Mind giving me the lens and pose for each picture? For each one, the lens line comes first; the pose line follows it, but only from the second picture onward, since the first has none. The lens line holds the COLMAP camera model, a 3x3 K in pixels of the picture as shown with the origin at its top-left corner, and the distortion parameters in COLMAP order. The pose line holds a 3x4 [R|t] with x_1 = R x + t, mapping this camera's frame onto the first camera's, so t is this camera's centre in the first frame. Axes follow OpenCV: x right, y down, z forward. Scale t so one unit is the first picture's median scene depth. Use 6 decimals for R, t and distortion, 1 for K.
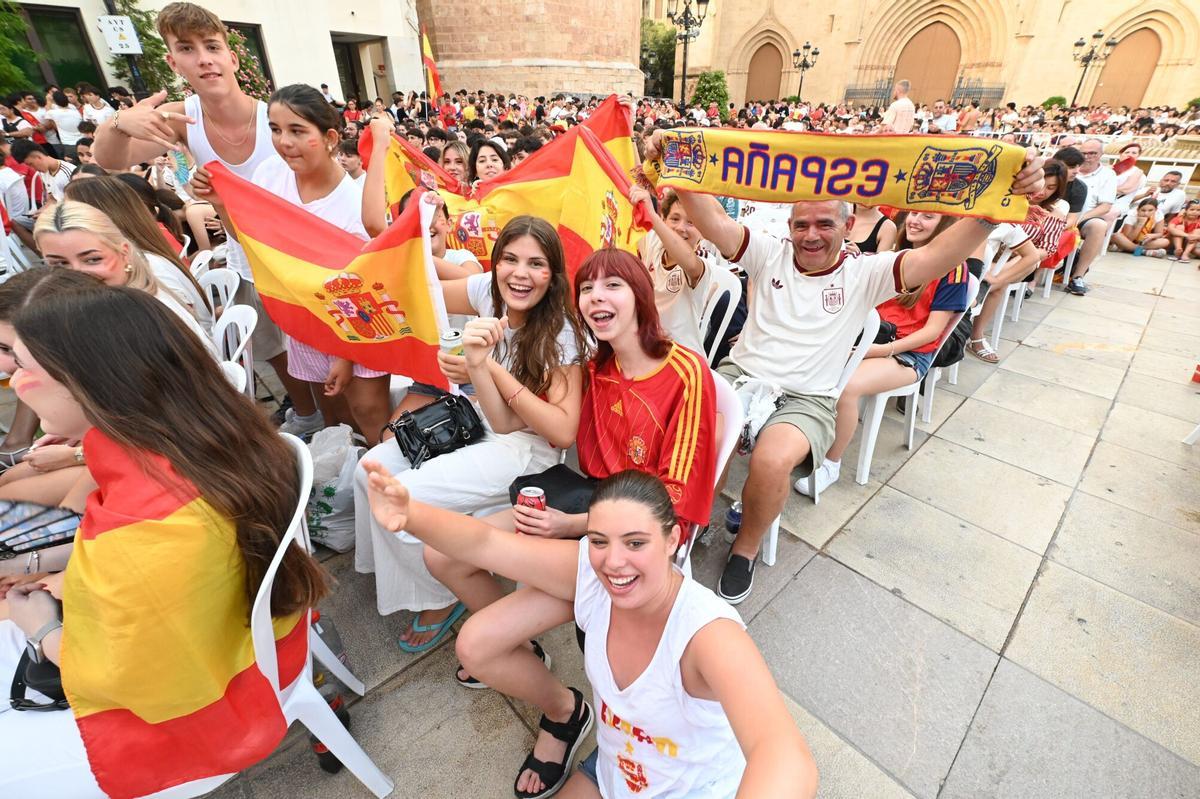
lens RADIAL K [[520.1, 0, 599.9], [0, 520.1, 398.8], [0, 0, 1]] dist [-0.009830, -0.000776]
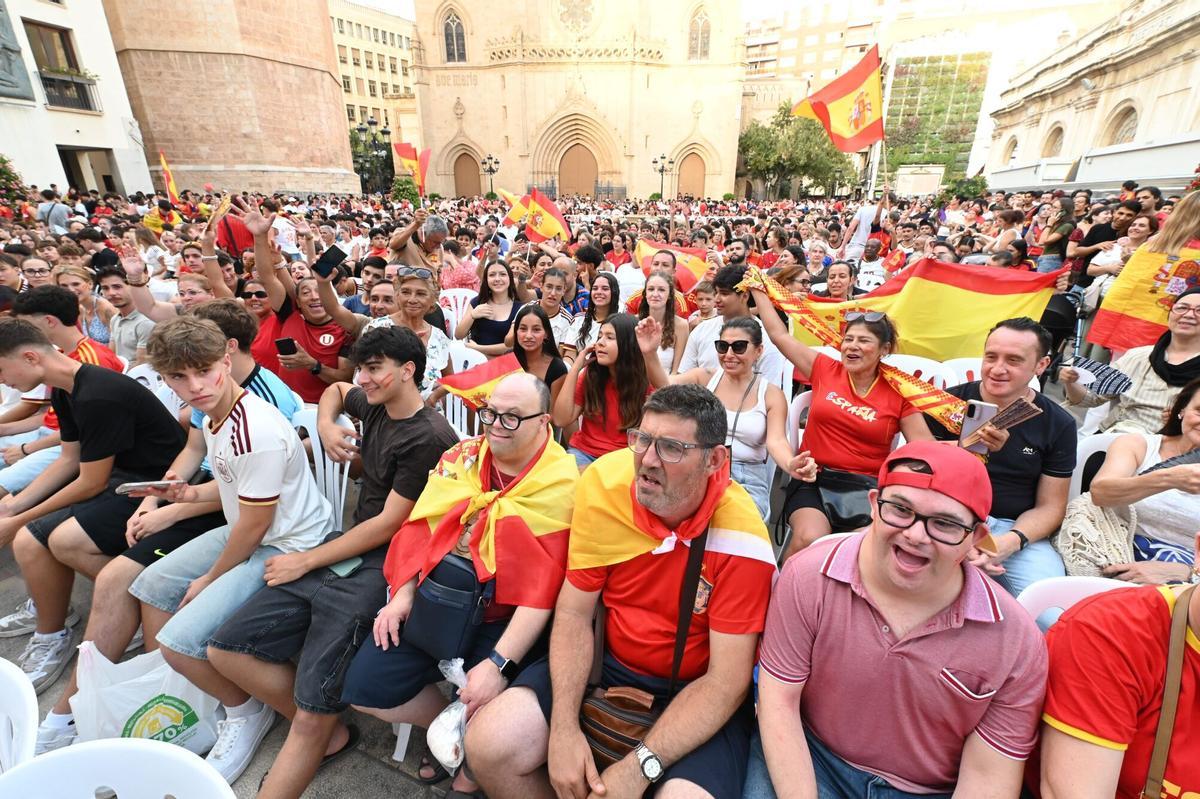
lens RADIAL K [[520.1, 0, 598.6], [0, 520.1, 396.0], [0, 0, 1]] dist [-0.009830, -0.000776]
pose [[0.905521, -0.148358, 0.397520, 0.041736], [0.205490, 0.973015, -0.104952, 0.173638], [-0.371223, 0.176723, 0.911572, -0.324481]]
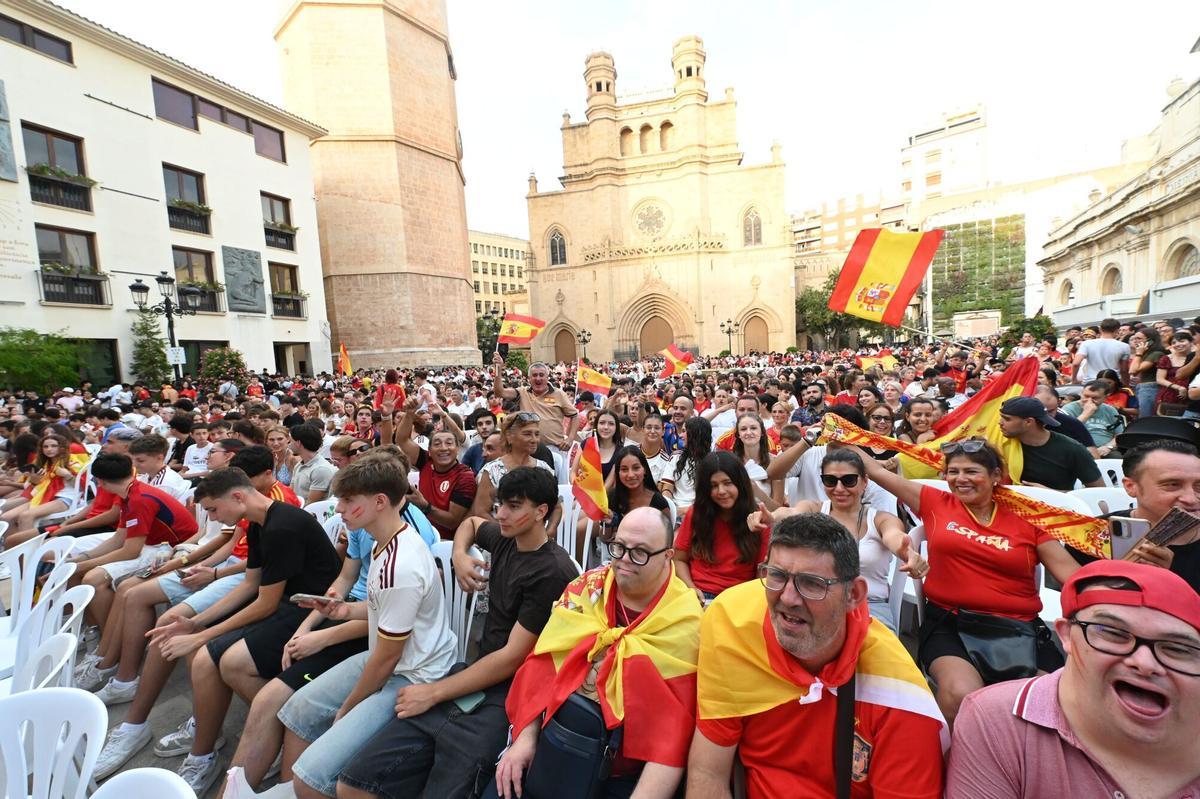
lens RADIAL K [[470.1, 0, 600.3], [0, 470.1, 398.9], [0, 0, 1]] dist [-0.010663, -0.000037]
pose [[0.958660, -0.073051, 0.275018, 0.036747], [0.183687, 0.897013, -0.402029, 0.173462], [-0.217326, 0.435926, 0.873349, -0.321749]]
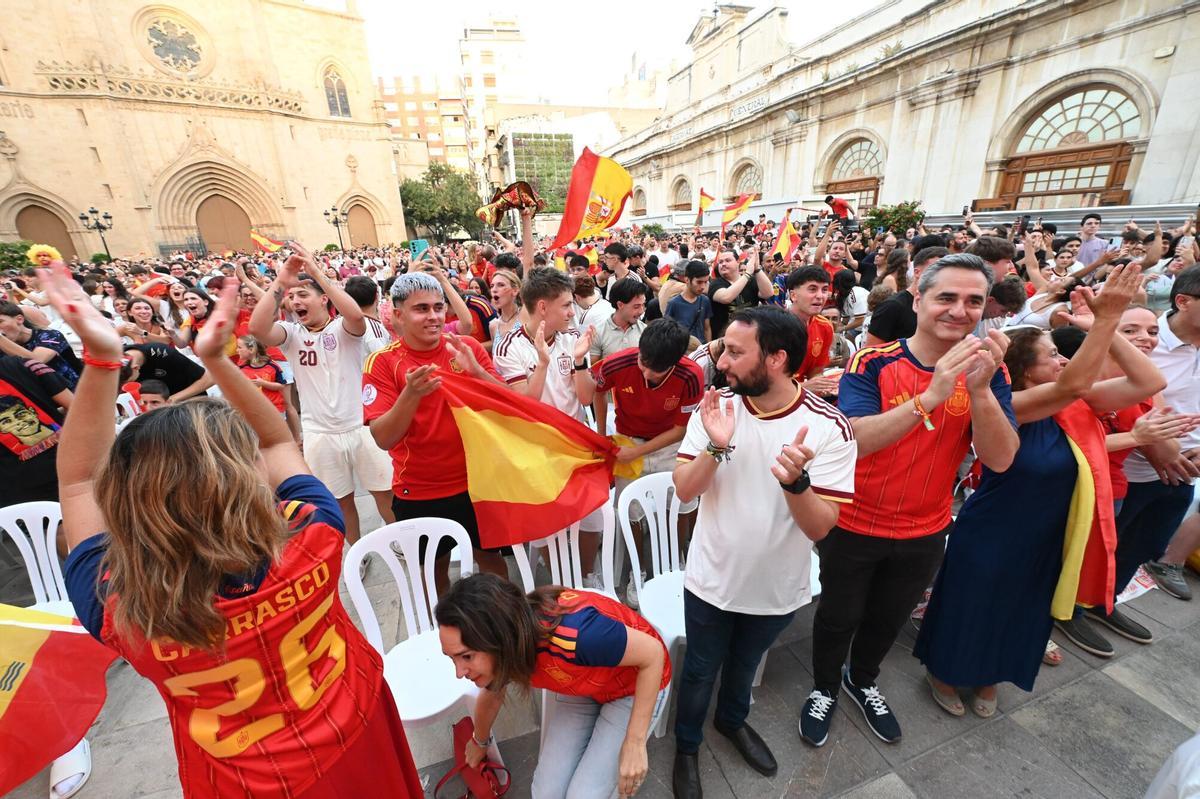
lens RADIAL K [[470.1, 0, 602.3], [0, 470.1, 400.3], [0, 0, 1]] dist [-0.010663, -0.000037]
pose [[0.404730, -0.318392, 0.857217, -0.164681], [0.481826, 0.870990, 0.096016, 0.094878], [-0.777198, 0.374169, 0.505925, -0.208810]]
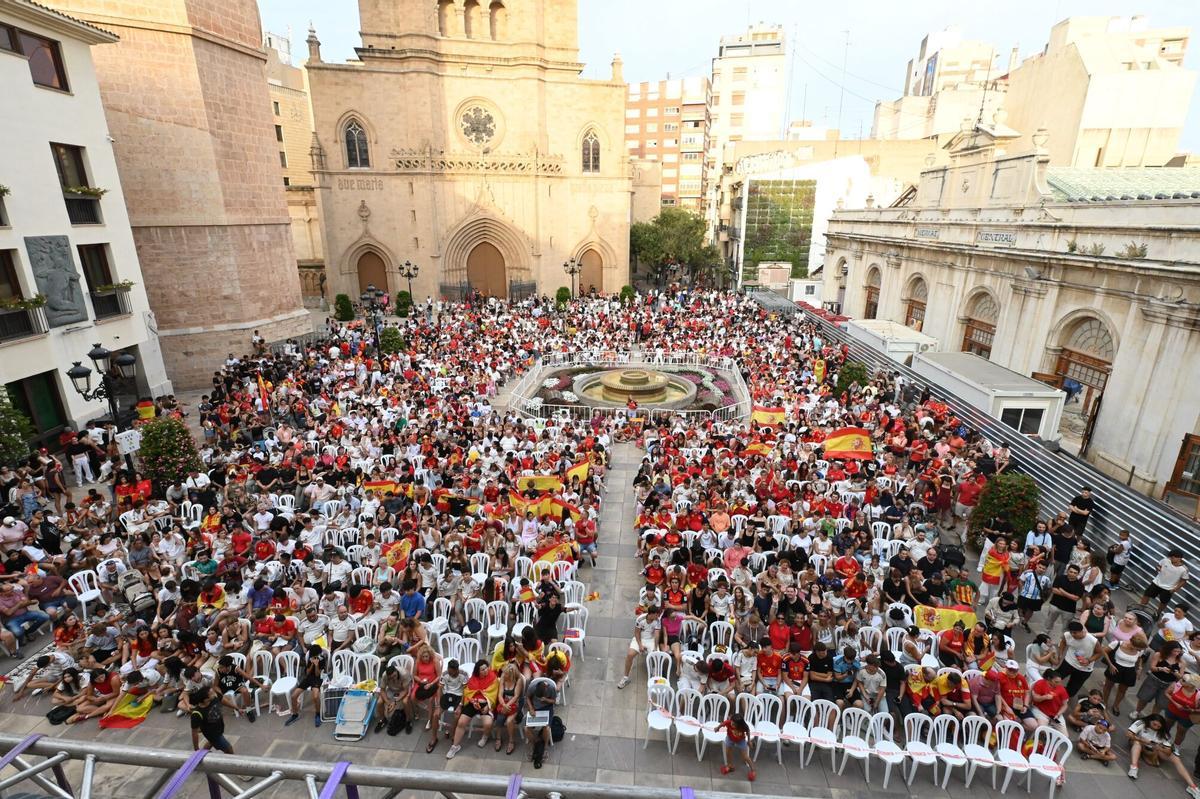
lens RADIAL K [[567.3, 0, 600.5], [0, 567.3, 396.9], [0, 0, 1]] dist [-0.011337, 0.000278]
pose [[0.737072, -0.200155, 0.645494, -0.384497], [0.328176, 0.940967, -0.082960, -0.082369], [-0.590784, 0.272983, 0.759246, -0.506452]]
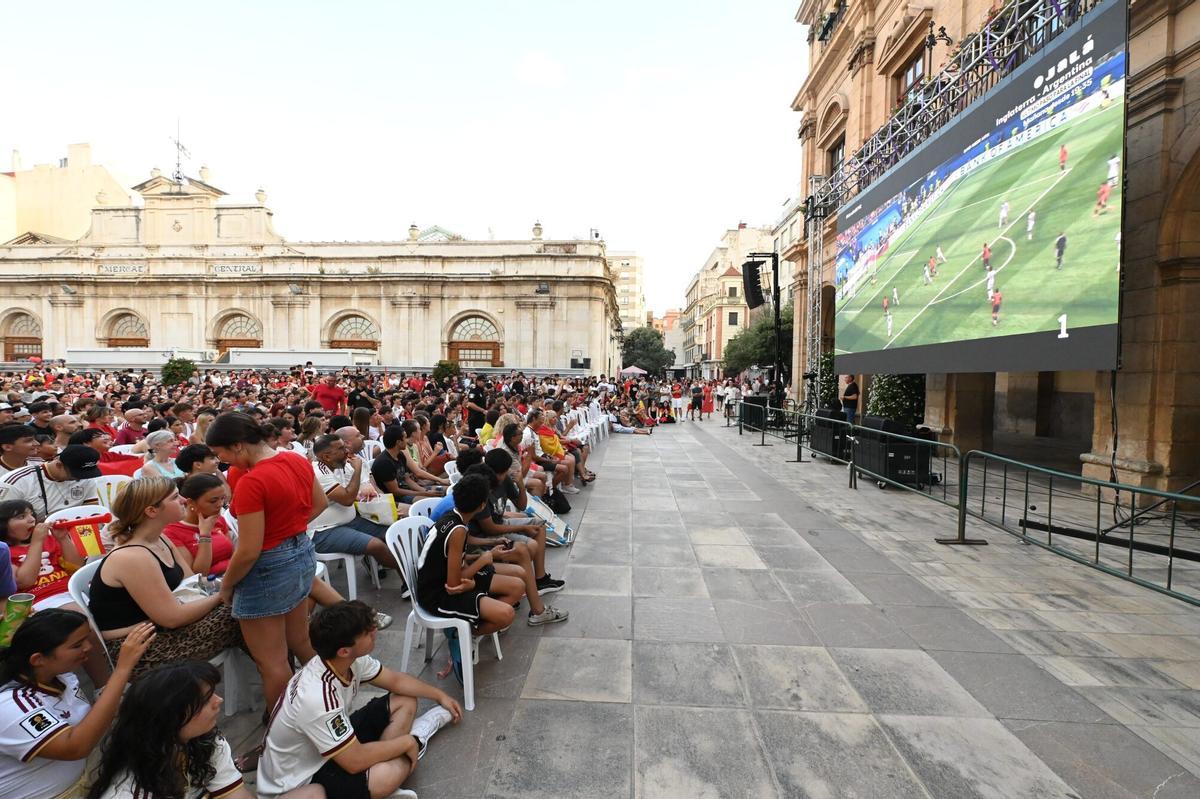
lens RADIAL K [[470.1, 0, 606.6], [0, 470.1, 389.8], [0, 0, 1]] dist [-0.010663, -0.000037]
pose [[-0.691557, -0.034249, 0.721509, -0.477632], [0.344669, 0.862177, 0.371287, -0.070442], [-0.634785, 0.505448, -0.584440, 0.081661]]
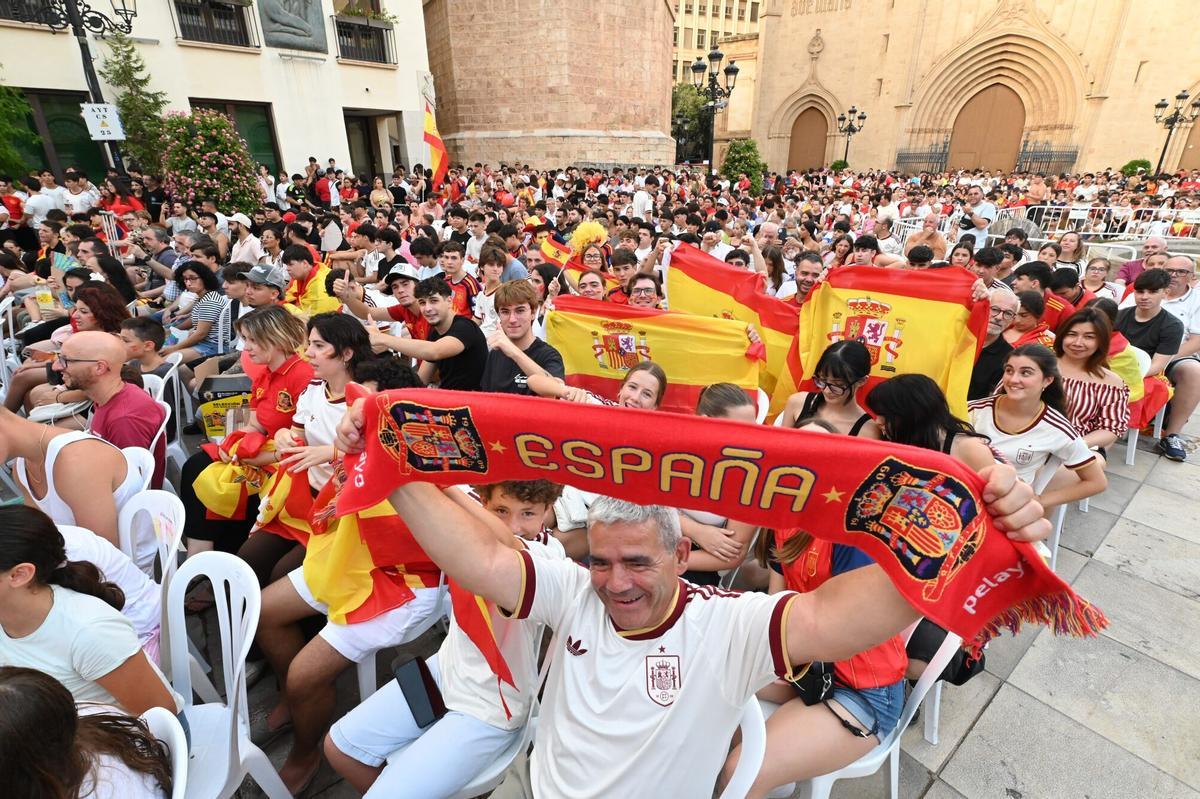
lens RADIAL K [[567.3, 0, 598.7], [0, 567.3, 400.4], [0, 0, 1]] dist [-0.011337, 0.000278]
pose [[0.997417, 0.021942, -0.068393, 0.032715], [-0.030126, 0.992193, -0.121018, -0.033609], [0.065204, 0.122766, 0.990291, 0.029469]]
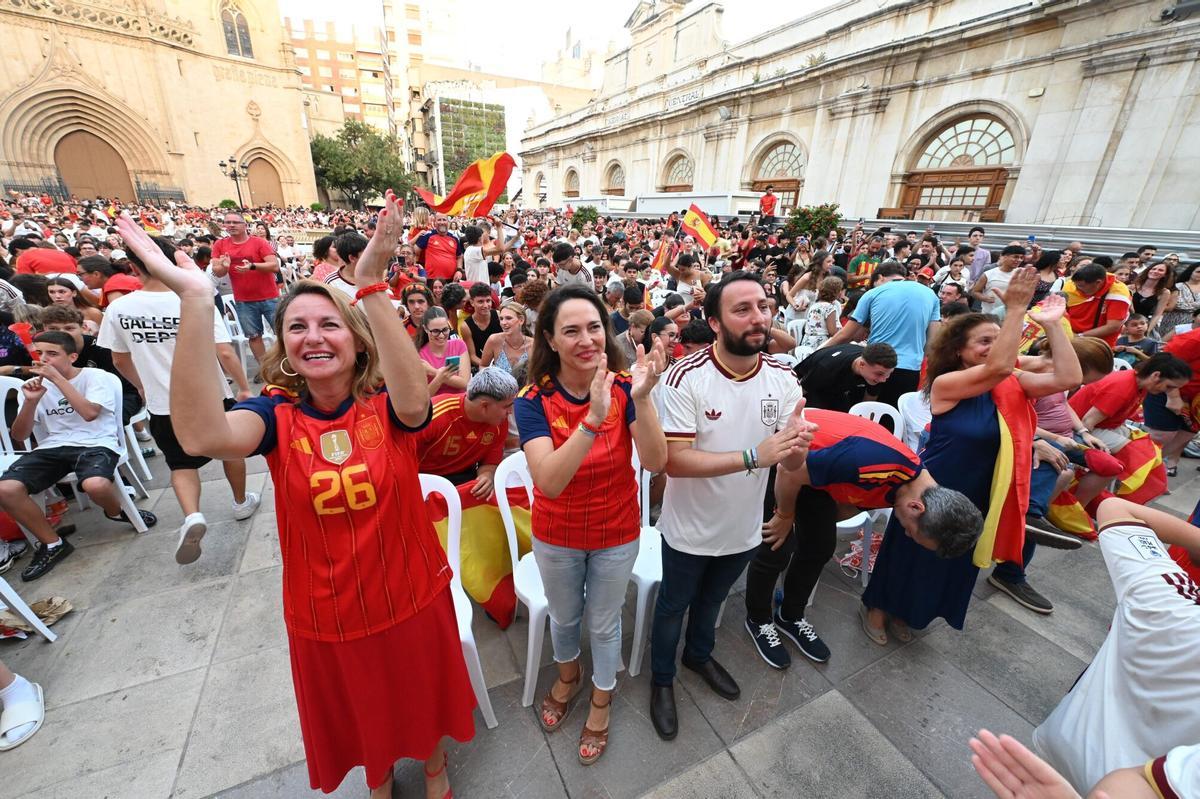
lens RADIAL K [[470.1, 0, 599.1], [0, 470.1, 398.4], [0, 0, 1]] dist [-0.010663, -0.000037]
pose [[0.277031, -0.336360, 0.900064, -0.174152], [0.437992, 0.877954, 0.193288, 0.092474], [-0.855229, 0.340674, 0.390543, -0.199212]]
